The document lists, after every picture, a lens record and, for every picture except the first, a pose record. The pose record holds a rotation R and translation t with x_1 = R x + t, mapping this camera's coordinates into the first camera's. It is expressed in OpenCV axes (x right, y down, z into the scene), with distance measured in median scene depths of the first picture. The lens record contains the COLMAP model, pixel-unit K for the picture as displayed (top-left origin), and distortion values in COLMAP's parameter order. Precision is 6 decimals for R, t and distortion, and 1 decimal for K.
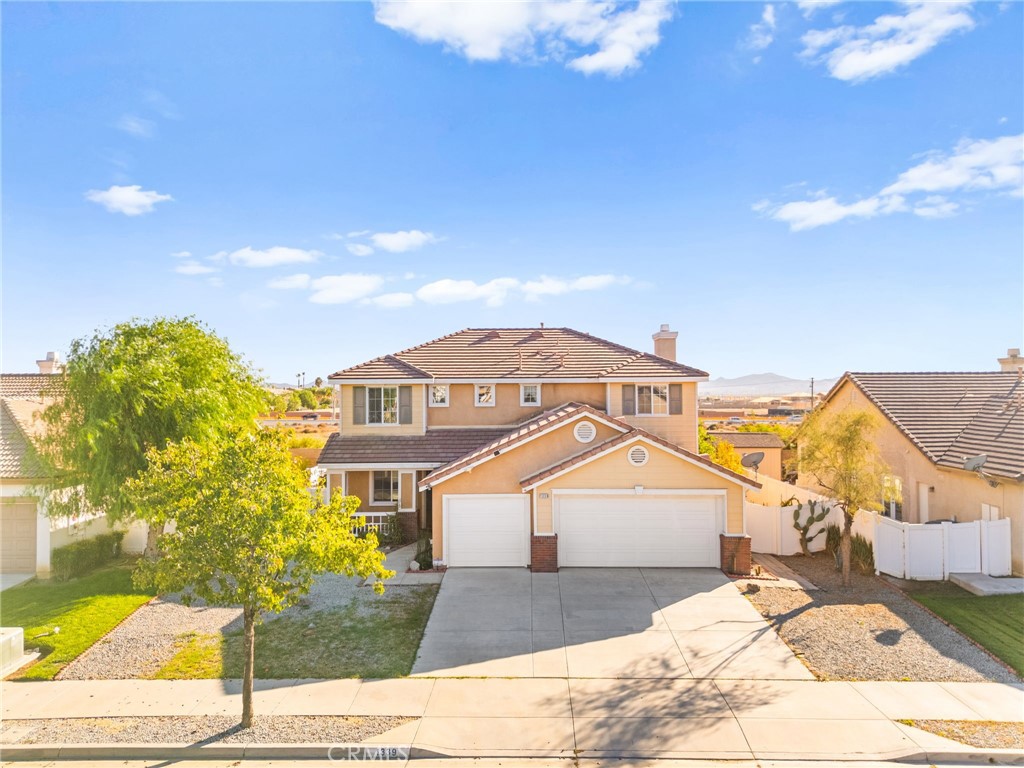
lens RADIAL K [[745.8, 0, 514.6], [0, 745.8, 376.1], [0, 0, 1]] dist [0.079984, -0.094899]
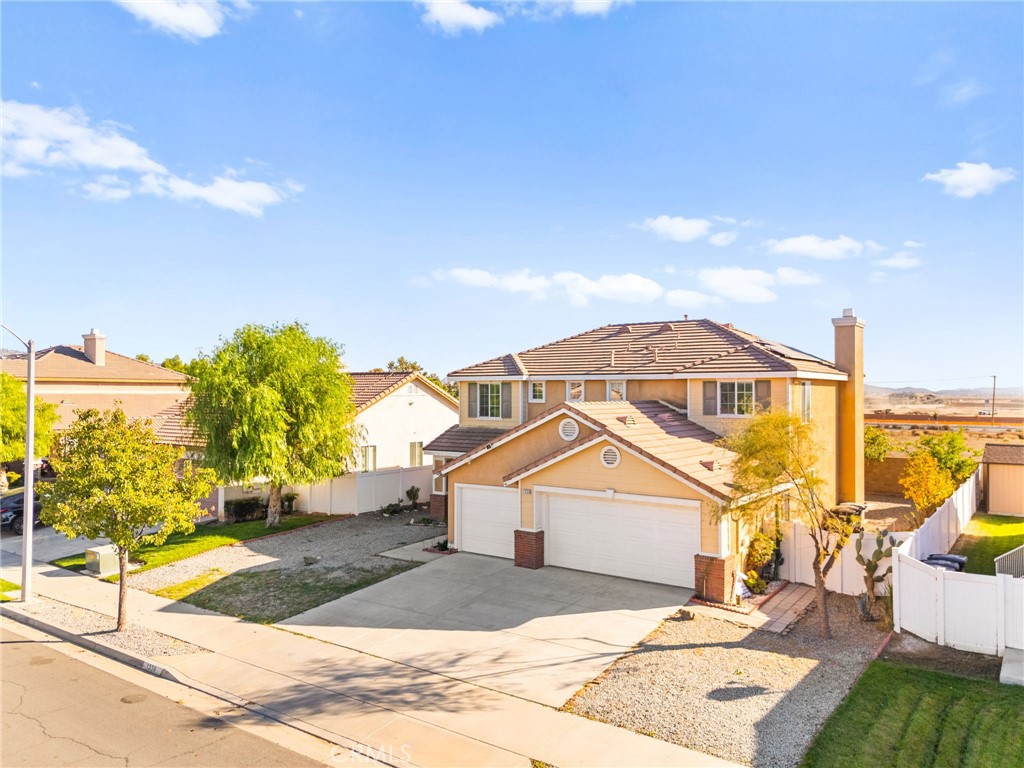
lens RADIAL K [[751.3, 0, 512.0], [0, 751.3, 384.0], [0, 0, 1]] dist [0.063671, -0.055633]
pose [[0.827019, 0.001144, -0.562172, 0.637827], [0.005440, 0.999935, 0.010037, 0.006498], [0.562147, -0.011359, 0.826959, 0.172657]]
